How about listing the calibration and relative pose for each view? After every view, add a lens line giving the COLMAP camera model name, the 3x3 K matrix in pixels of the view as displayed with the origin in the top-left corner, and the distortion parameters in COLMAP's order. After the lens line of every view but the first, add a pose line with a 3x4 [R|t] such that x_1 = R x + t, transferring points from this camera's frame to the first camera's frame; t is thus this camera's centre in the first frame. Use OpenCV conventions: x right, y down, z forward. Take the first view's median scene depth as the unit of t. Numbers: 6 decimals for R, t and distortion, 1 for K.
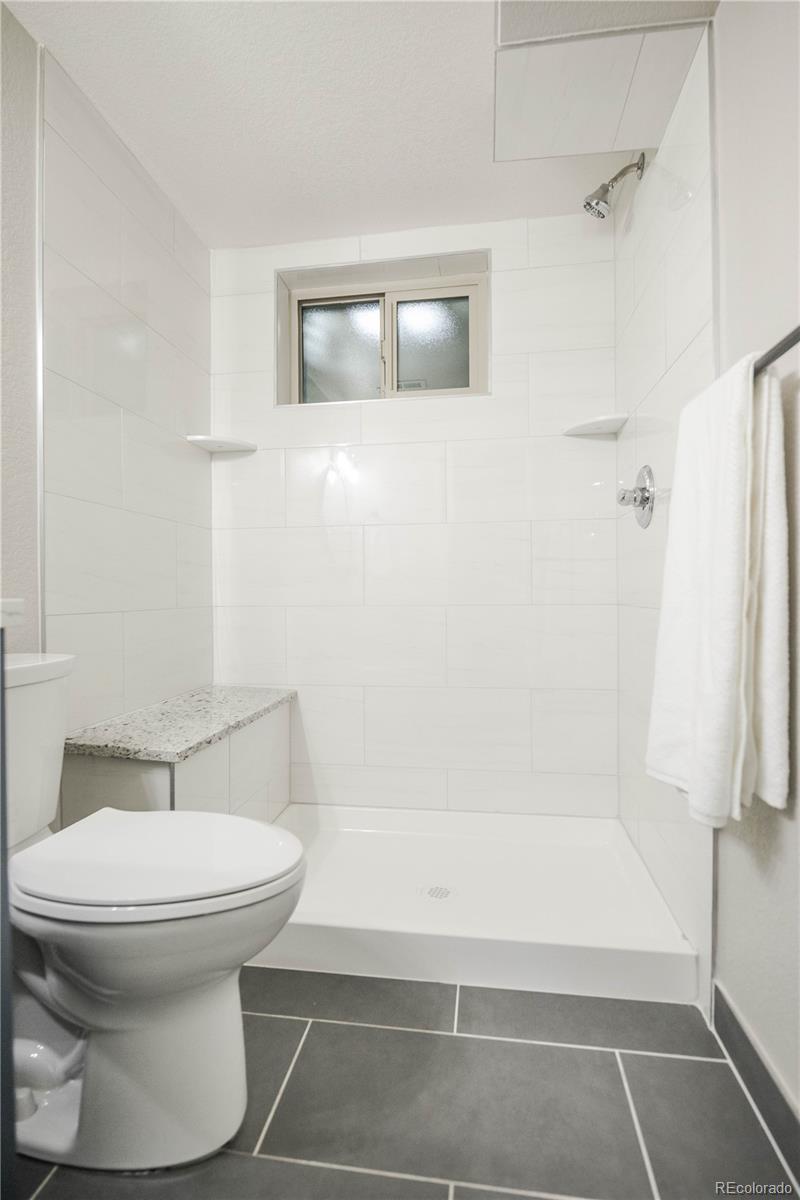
lens RADIAL K [[591.5, 0, 393.4], [0, 591.5, 600.1], [0, 0, 1]] dist [0.001237, -0.006227]
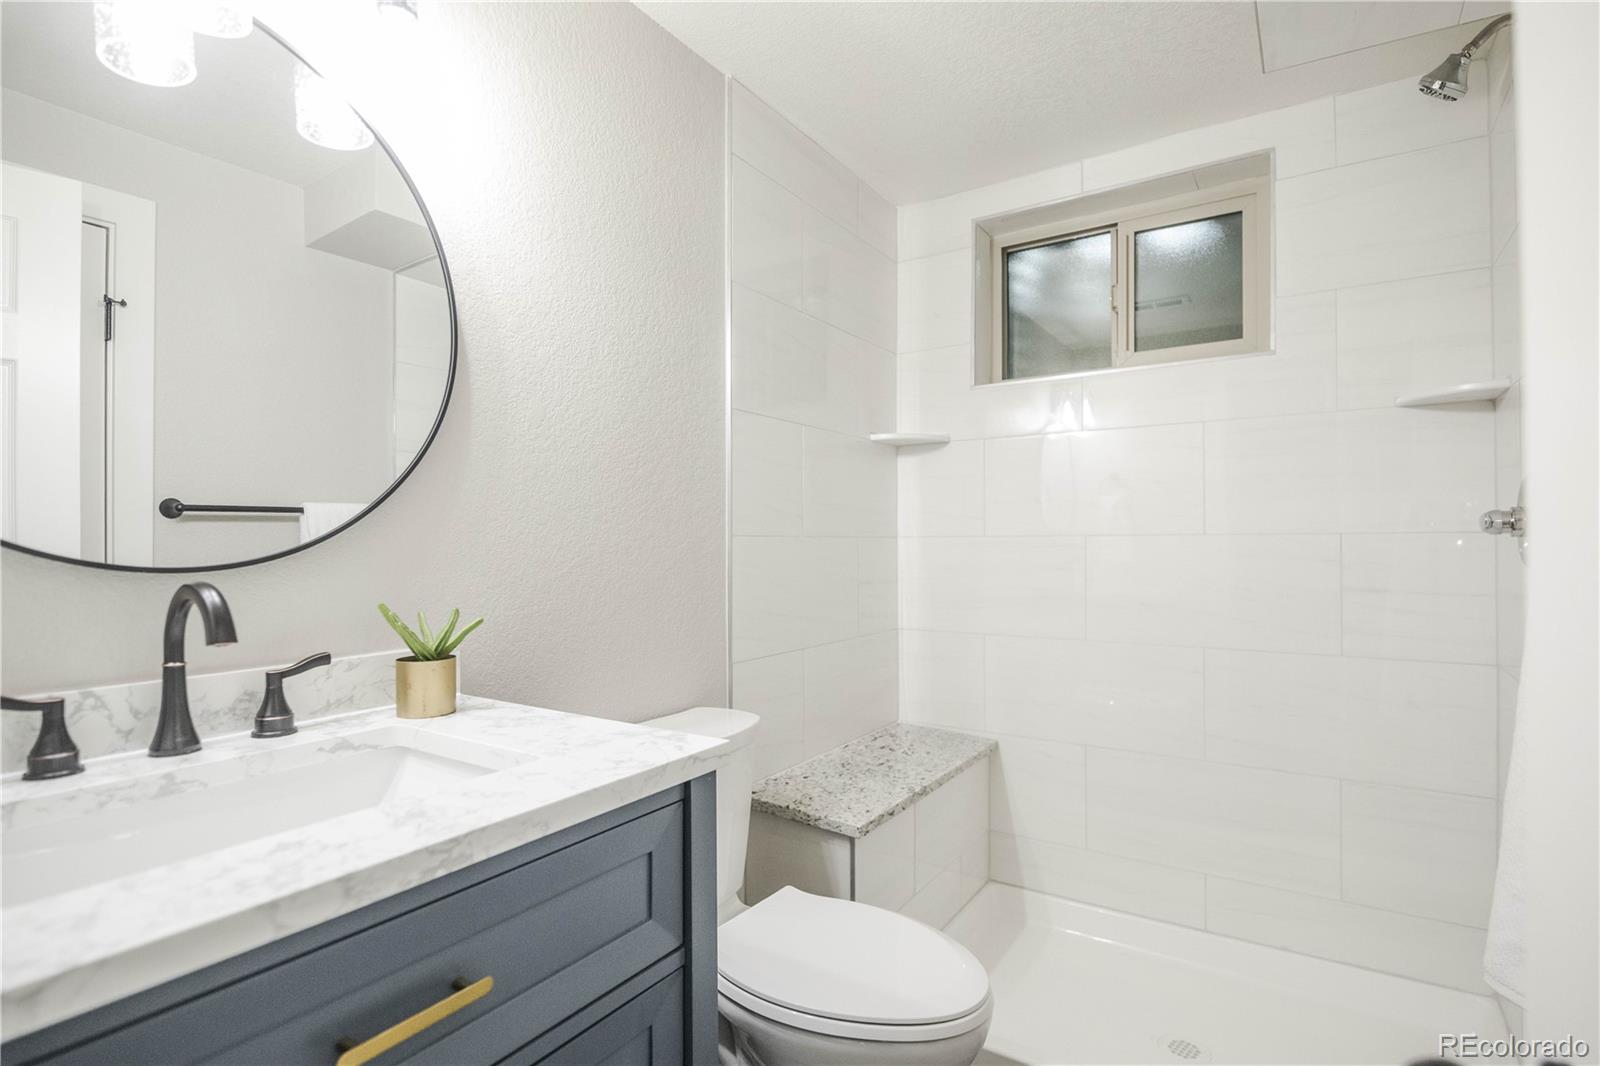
lens RADIAL K [[788.6, 0, 799.5], [0, 788.6, 535.6], [0, 0, 1]] dist [0.001237, -0.006227]
pose [[0.910264, -0.001594, -0.414026, 0.038285], [-0.005526, 0.999857, -0.015998, -0.114310], [0.413992, 0.016851, 0.910125, -0.102285]]
